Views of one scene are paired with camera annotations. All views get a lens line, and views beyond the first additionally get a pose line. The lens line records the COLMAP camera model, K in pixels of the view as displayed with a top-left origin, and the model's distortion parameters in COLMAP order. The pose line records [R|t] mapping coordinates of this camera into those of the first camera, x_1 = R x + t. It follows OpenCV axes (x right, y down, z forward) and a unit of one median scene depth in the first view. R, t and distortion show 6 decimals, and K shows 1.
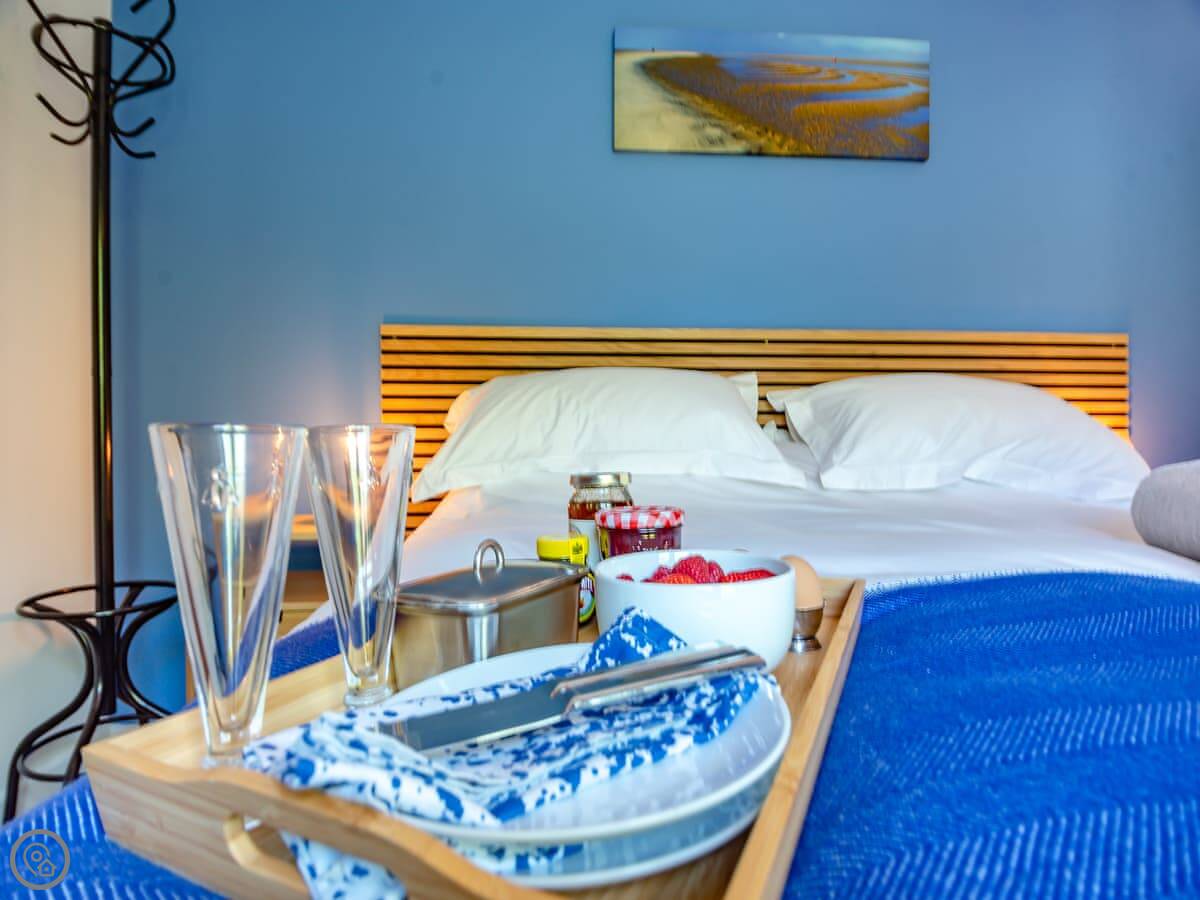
lens RADIAL K [[622.6, 0, 594.5], [0, 622.6, 450.2], [0, 0, 1]] dist [0.025118, -0.043871]
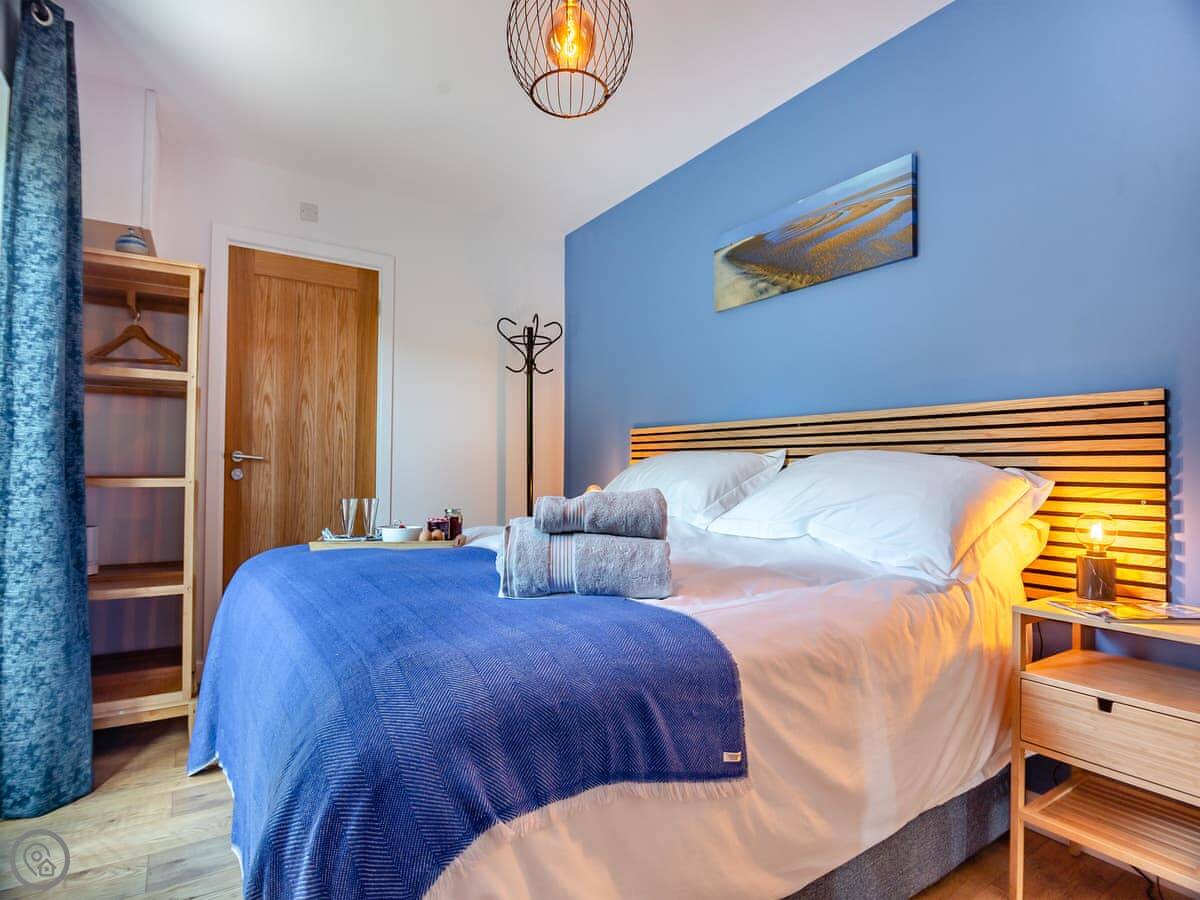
lens RADIAL K [[622.6, 0, 594.5], [0, 622.6, 450.2], [0, 0, 1]] dist [0.025118, -0.043871]
pose [[0.517160, -0.030500, -0.855345, 1.229284], [-0.007594, 0.999162, -0.040220, -0.061103], [0.855855, 0.027296, 0.516495, -0.082554]]
